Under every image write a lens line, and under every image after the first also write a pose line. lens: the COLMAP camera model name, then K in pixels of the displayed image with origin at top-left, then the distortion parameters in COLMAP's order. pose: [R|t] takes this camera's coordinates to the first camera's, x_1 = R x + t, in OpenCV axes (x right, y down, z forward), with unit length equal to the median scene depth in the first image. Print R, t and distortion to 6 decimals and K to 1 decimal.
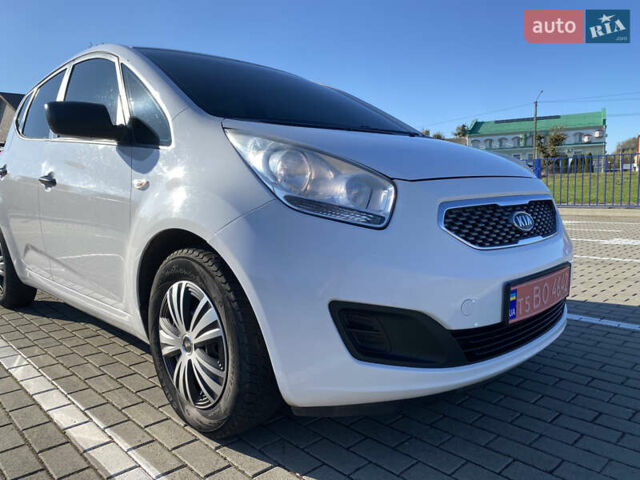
lens RADIAL K [[484.2, 0, 321.6], [0, 484.2, 251.7], [0, 0, 1]] dist [0.026073, -0.023664]
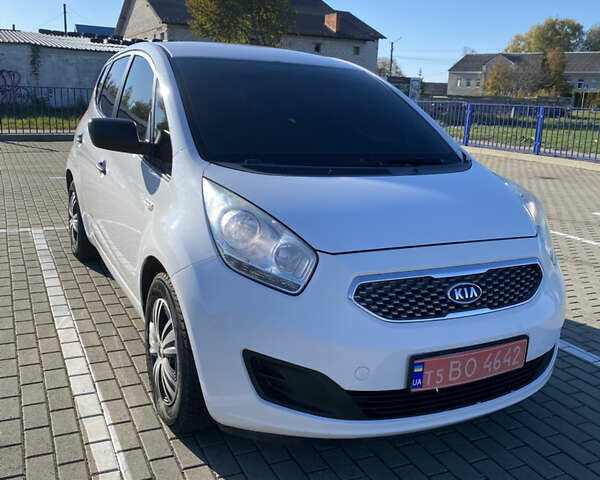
lens RADIAL K [[605.3, 0, 298.9], [0, 605.3, 234.6], [0, 0, 1]] dist [0.005040, 0.000000]
pose [[0.948737, 0.129611, -0.288268, 0.439371], [-0.103163, 0.989087, 0.105187, -0.285661], [0.298756, -0.070057, 0.951755, -0.310028]]
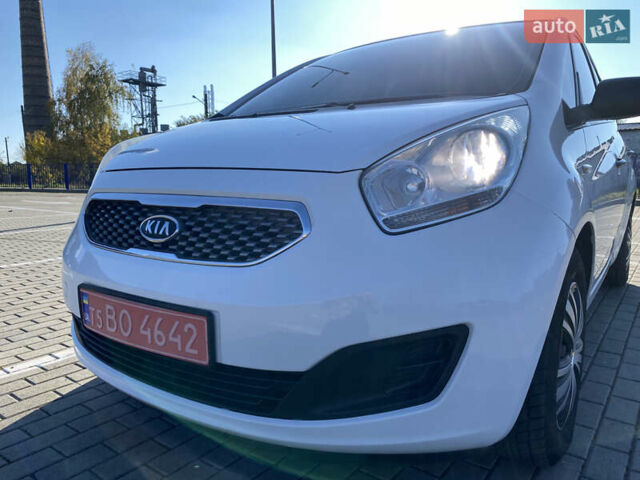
lens RADIAL K [[484.2, 0, 318.0], [0, 484.2, 238.9], [0, 0, 1]] dist [0.026073, -0.023664]
pose [[0.168800, 0.159506, -0.972658, 1.205752], [-0.125538, 0.982261, 0.139294, -0.182243], [0.977623, 0.098593, 0.185830, 1.121473]]
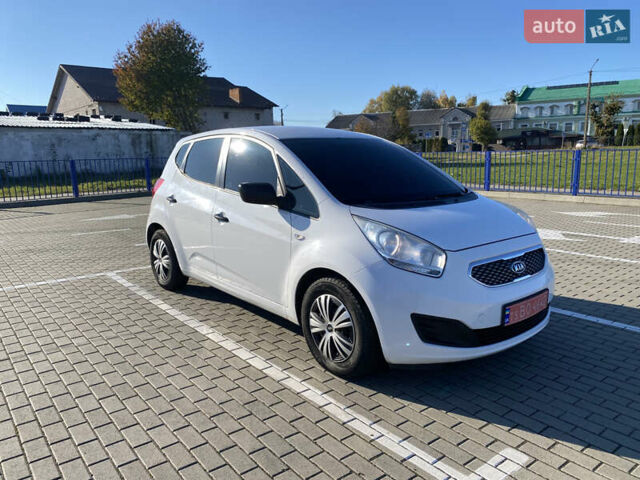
lens RADIAL K [[484.2, 0, 313.7], [0, 484.2, 243.3], [0, 0, 1]] dist [0.026073, -0.023664]
pose [[0.995150, 0.023095, -0.095616, -0.162616], [-0.017824, 0.998293, 0.055618, -0.236367], [0.096738, -0.053644, 0.993863, -0.835964]]
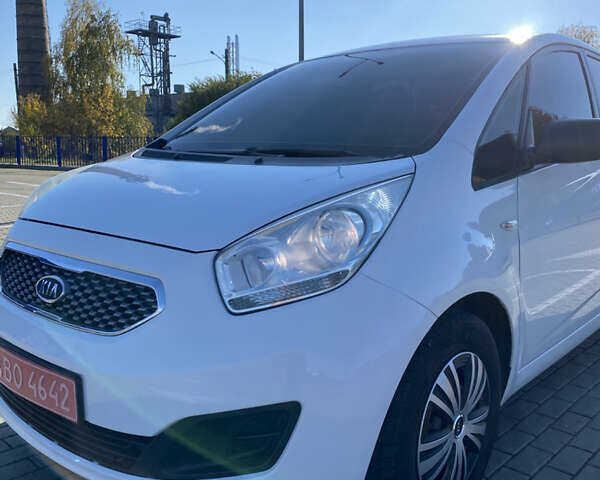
lens RADIAL K [[605.3, 0, 299.4], [0, 605.3, 240.9], [0, 0, 1]] dist [0.005040, 0.000000]
pose [[0.061000, 0.184405, -0.980956, 1.434035], [-0.136797, 0.975057, 0.174790, -0.377050], [0.988719, 0.123529, 0.084705, 1.335935]]
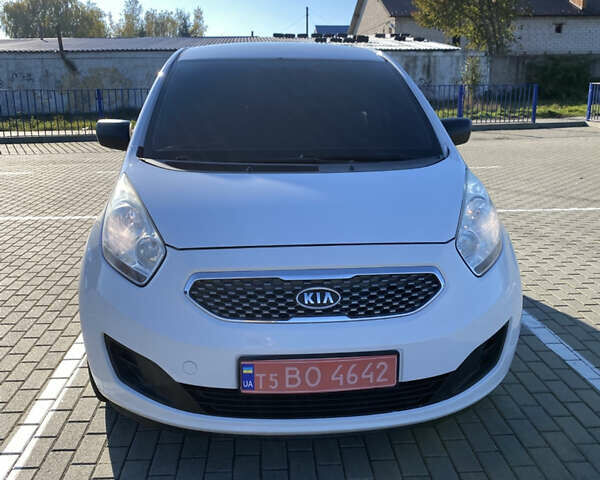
lens RADIAL K [[605.3, 0, 298.7], [0, 605.3, 240.0], [0, 0, 1]] dist [0.005040, 0.000000]
pose [[0.763674, 0.178359, -0.620476, 1.124571], [-0.096212, 0.981790, 0.163804, -0.373195], [0.638393, -0.065396, 0.766927, 0.068197]]
